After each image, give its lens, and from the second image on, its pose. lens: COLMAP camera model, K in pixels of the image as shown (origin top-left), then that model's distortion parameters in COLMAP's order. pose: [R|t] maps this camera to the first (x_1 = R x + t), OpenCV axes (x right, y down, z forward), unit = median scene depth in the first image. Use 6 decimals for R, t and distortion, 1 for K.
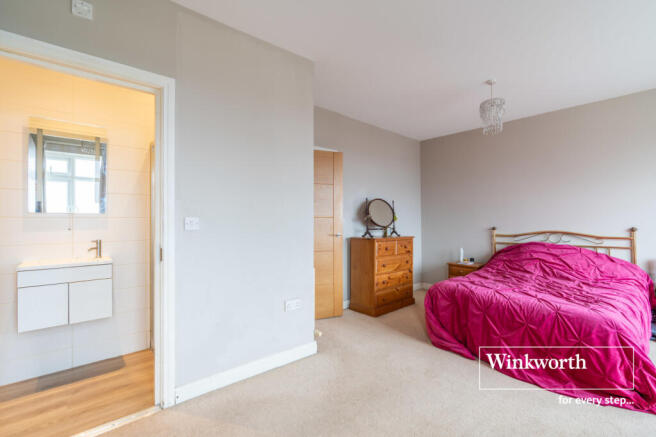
lens RADIAL K [[316.7, 0, 330.4], [0, 316.7, 217.1], [0, 0, 1]] dist [0.044733, -0.001966]
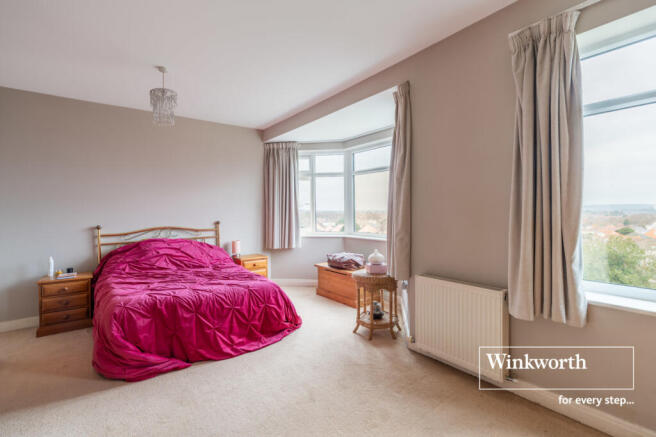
lens RADIAL K [[316.7, 0, 331.0], [0, 316.7, 219.9], [0, 0, 1]] dist [0.044733, -0.001966]
pose [[0.066867, -0.026096, 0.997421, -0.358216], [-0.002266, 0.999651, 0.026306, -0.010503], [-0.997759, -0.004019, 0.066785, 0.402867]]
